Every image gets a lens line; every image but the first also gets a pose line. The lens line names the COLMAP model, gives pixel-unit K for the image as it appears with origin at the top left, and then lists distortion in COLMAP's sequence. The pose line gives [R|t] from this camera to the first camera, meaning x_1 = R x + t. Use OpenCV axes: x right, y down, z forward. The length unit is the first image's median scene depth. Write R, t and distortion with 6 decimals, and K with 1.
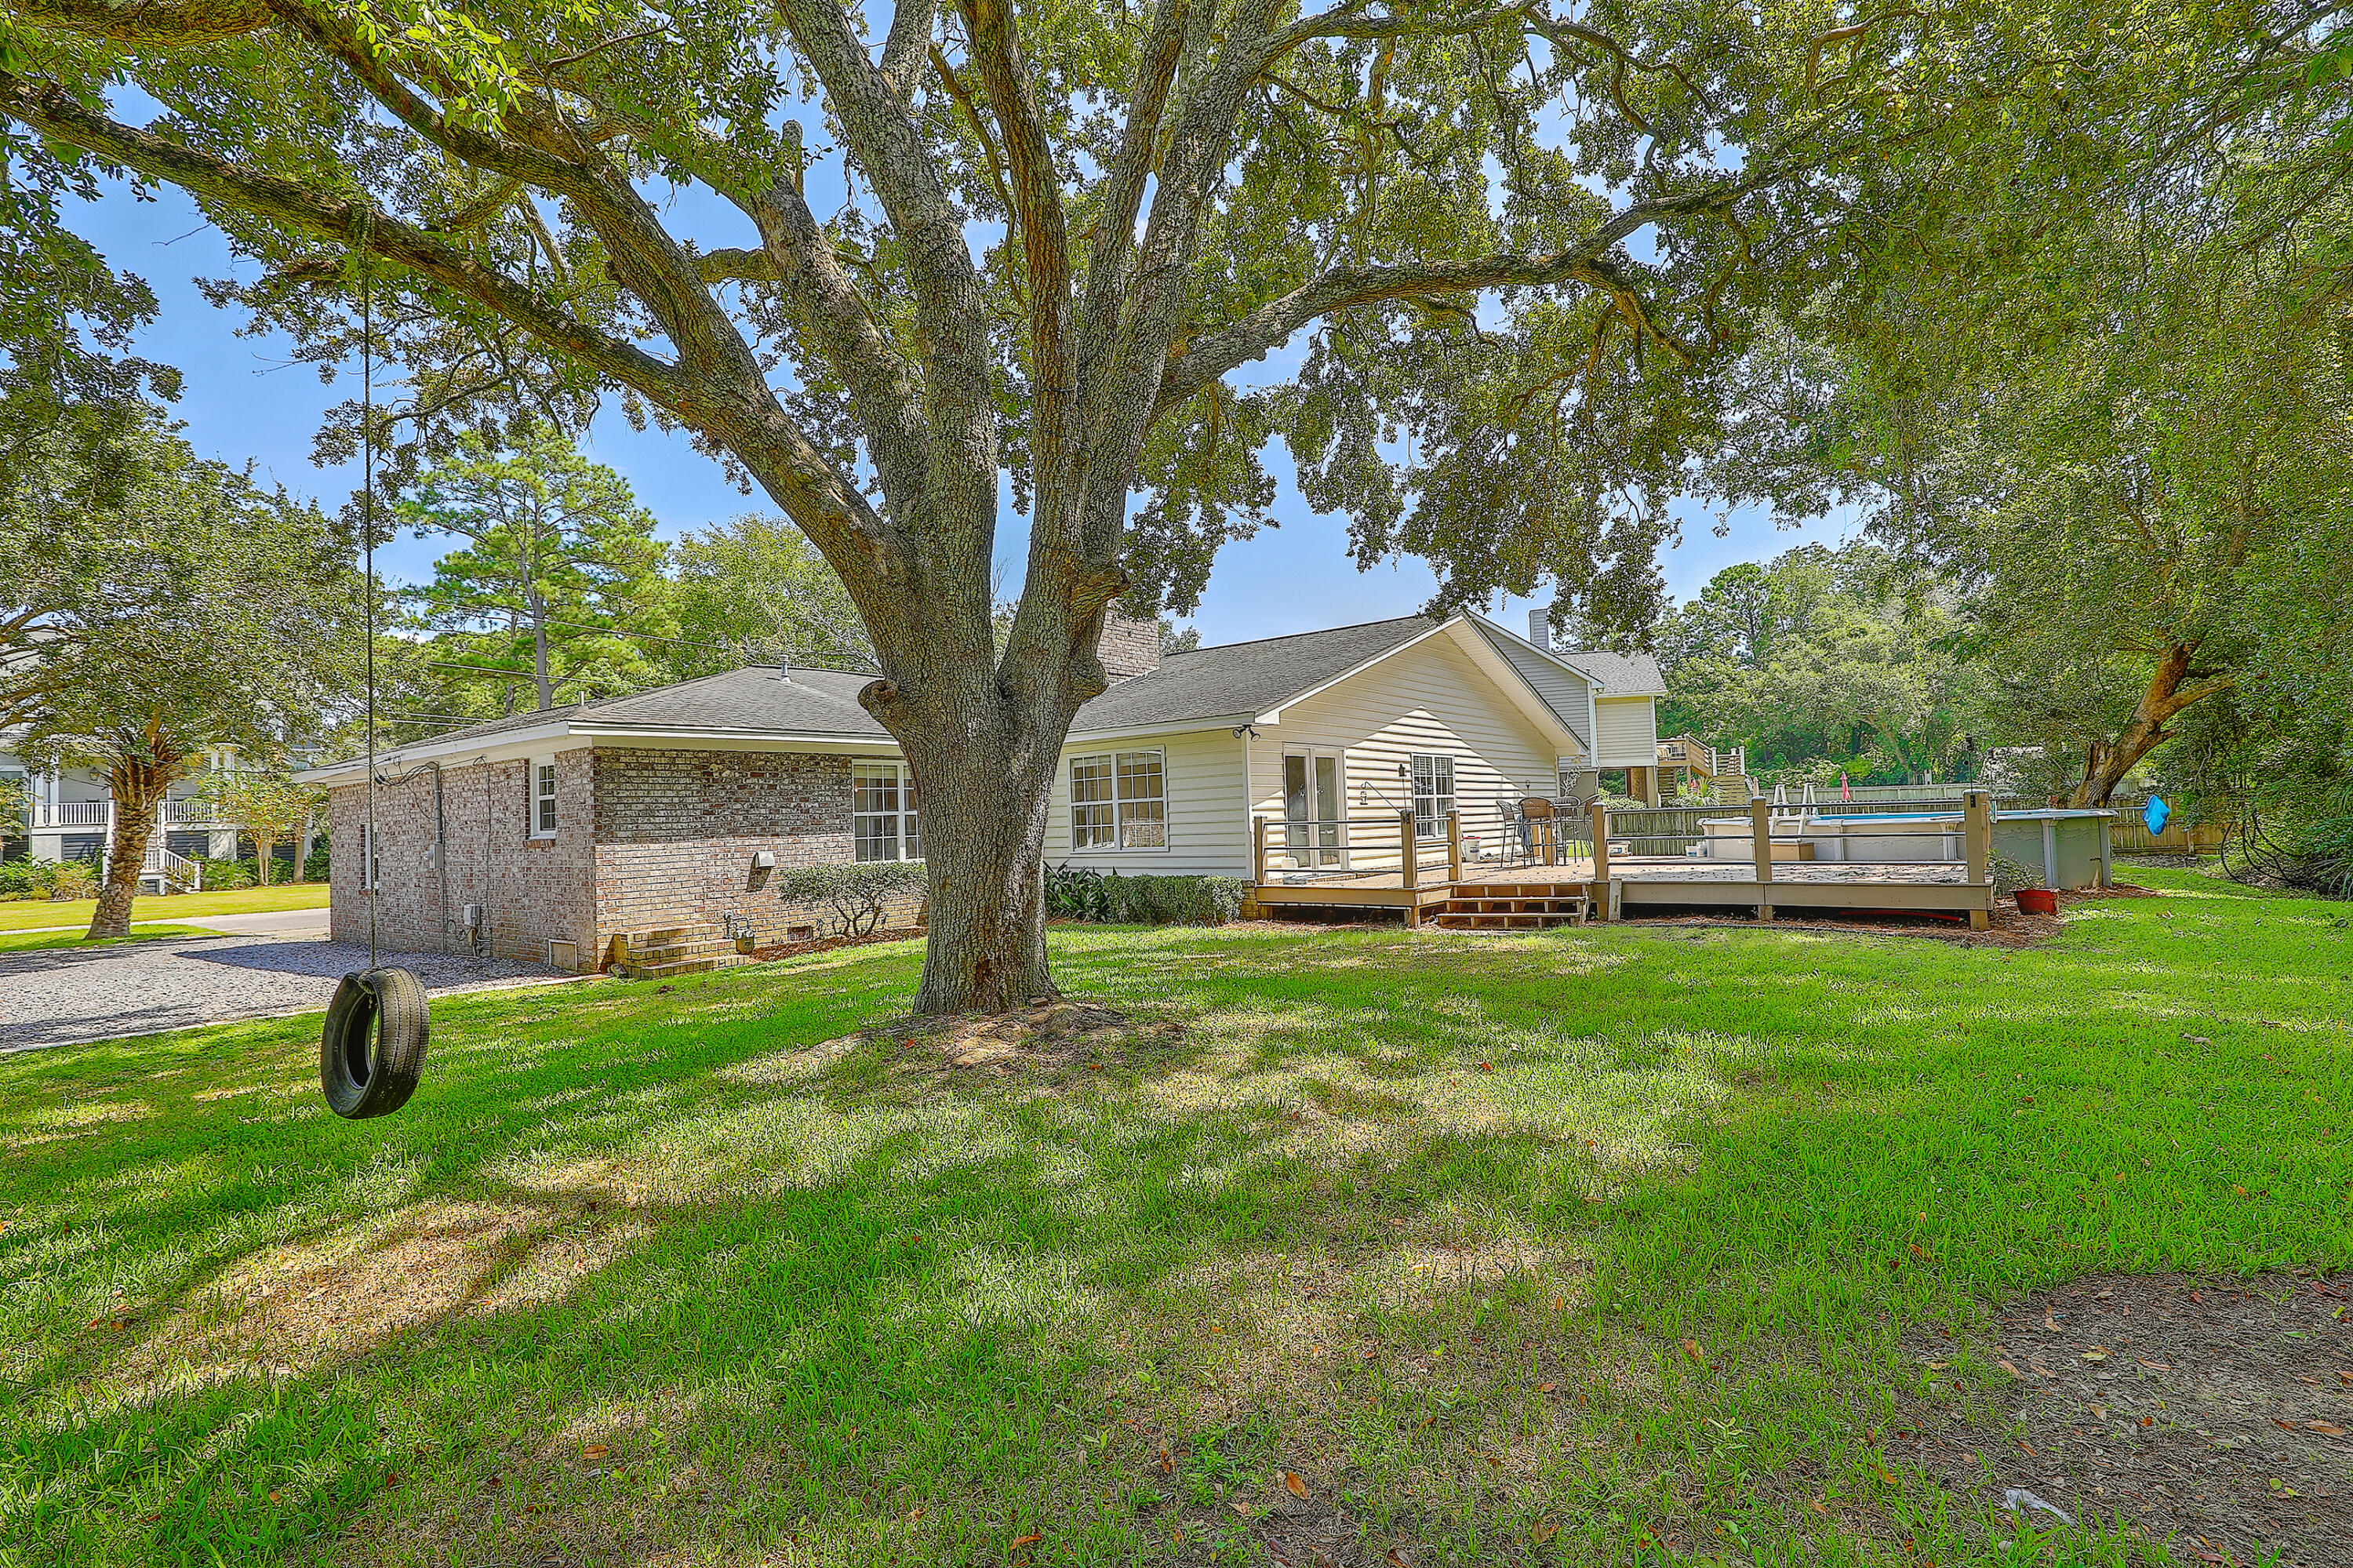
lens RADIAL K [[1058.9, 0, 1176.1], [0, 1058.9, 780.2], [0, 0, 1]] dist [-0.001042, 0.000492]
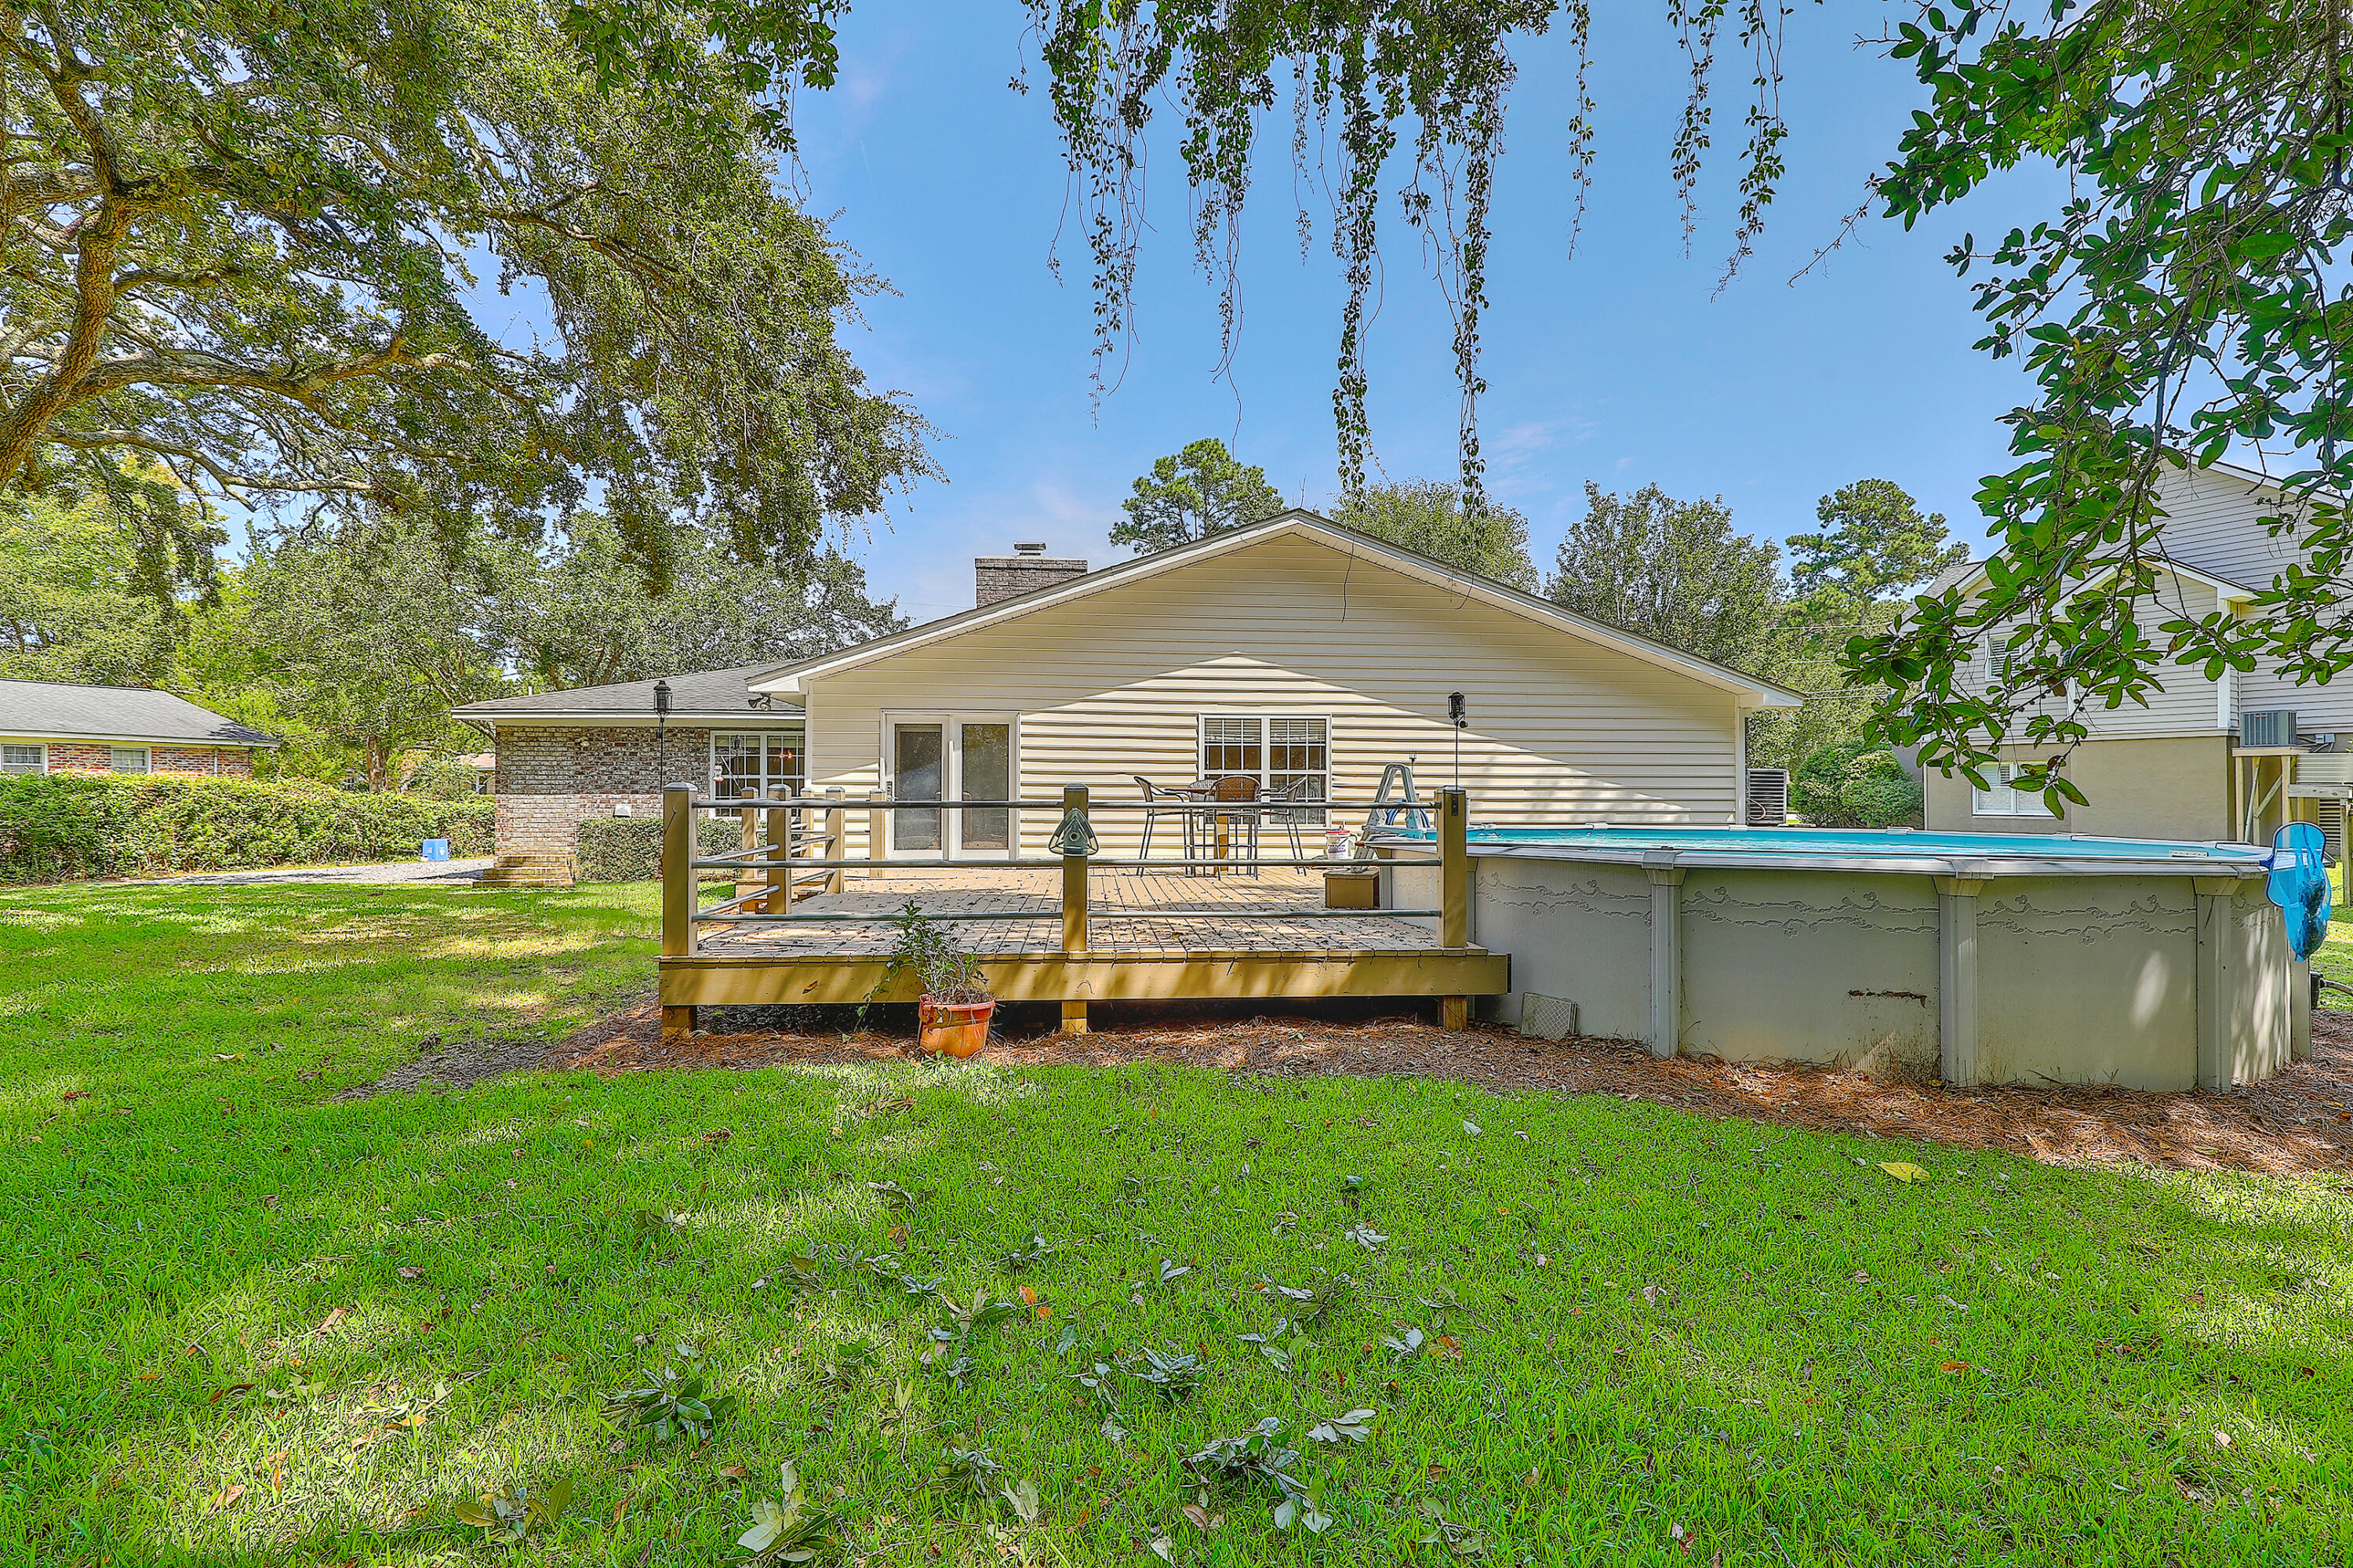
lens RADIAL K [[1058.9, 0, 1188.8], [0, 1058.9, 785.1], [0, 0, 1]] dist [-0.001042, 0.000492]
pose [[0.675531, 0.031027, -0.736679, 0.986518], [0.001405, 0.999058, 0.043365, -0.010259], [0.737331, -0.030330, 0.674851, 0.612277]]
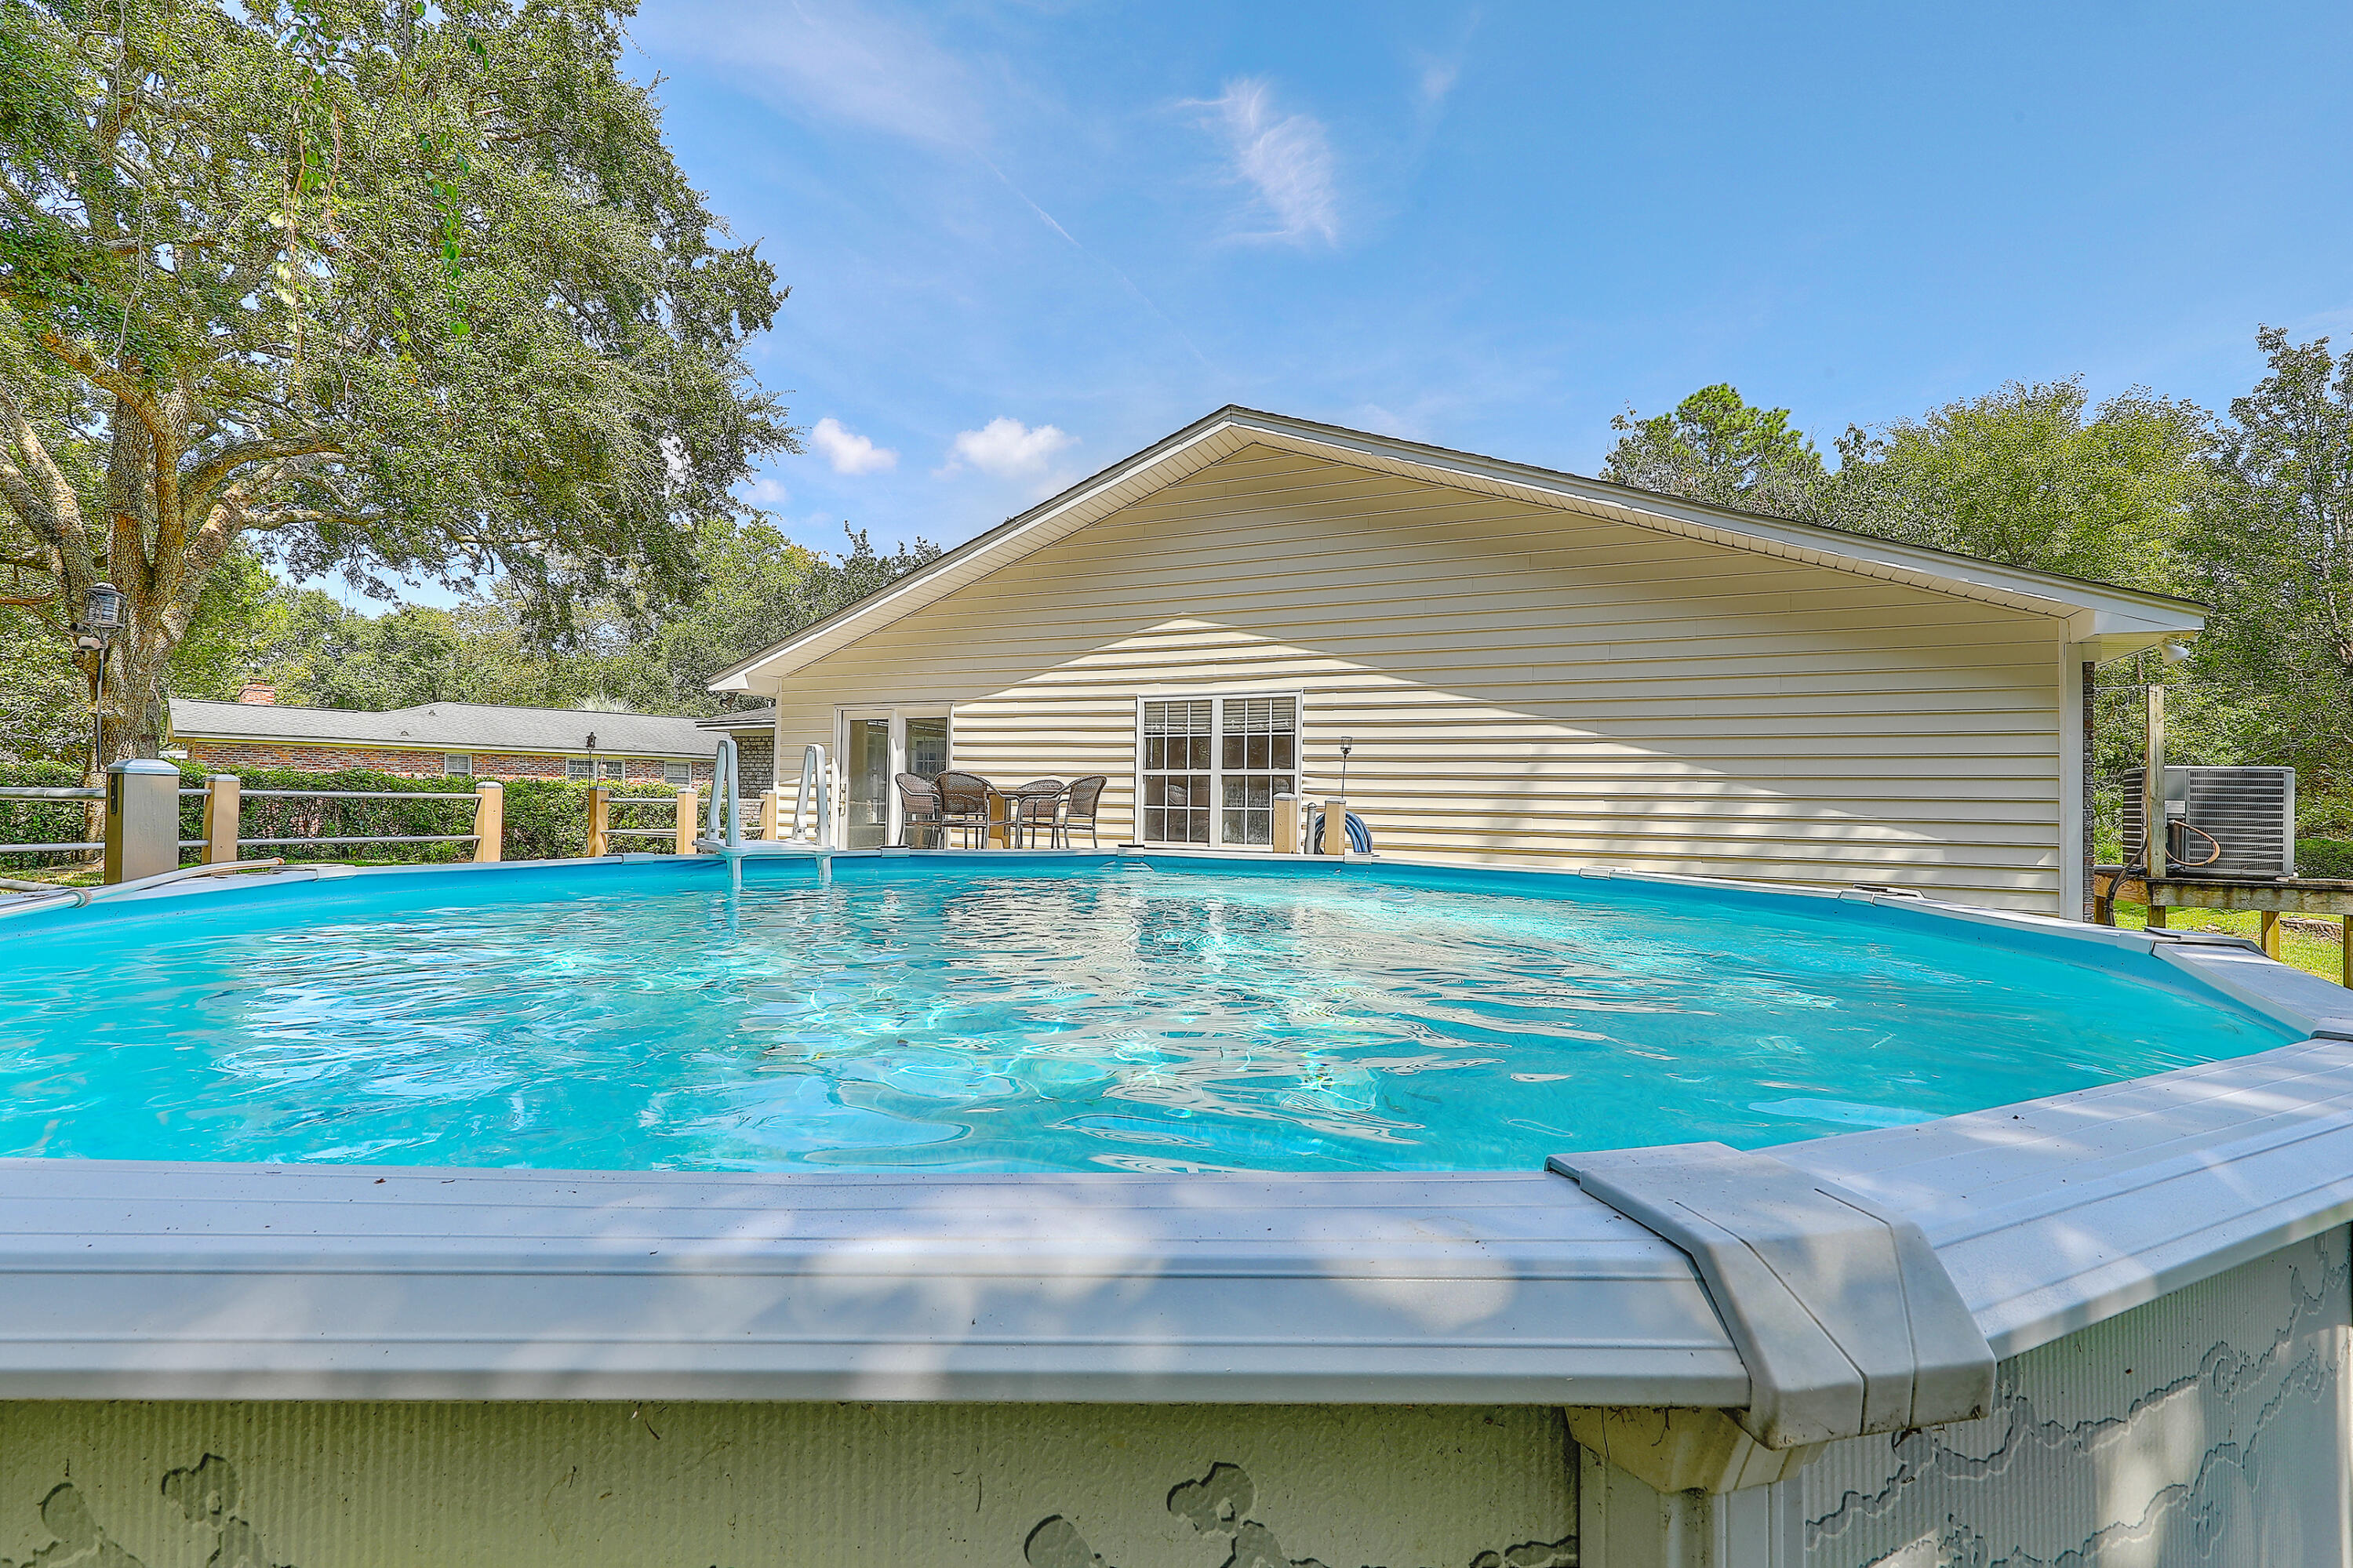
lens RADIAL K [[1058.9, 0, 1170.0], [0, 1058.9, 785.1], [0, 0, 1]] dist [-0.001042, 0.000492]
pose [[0.204793, 0.022780, -0.978540, 1.010676], [0.014680, 0.999545, 0.026341, 0.009472], [0.978695, -0.019760, 0.204366, 1.140461]]
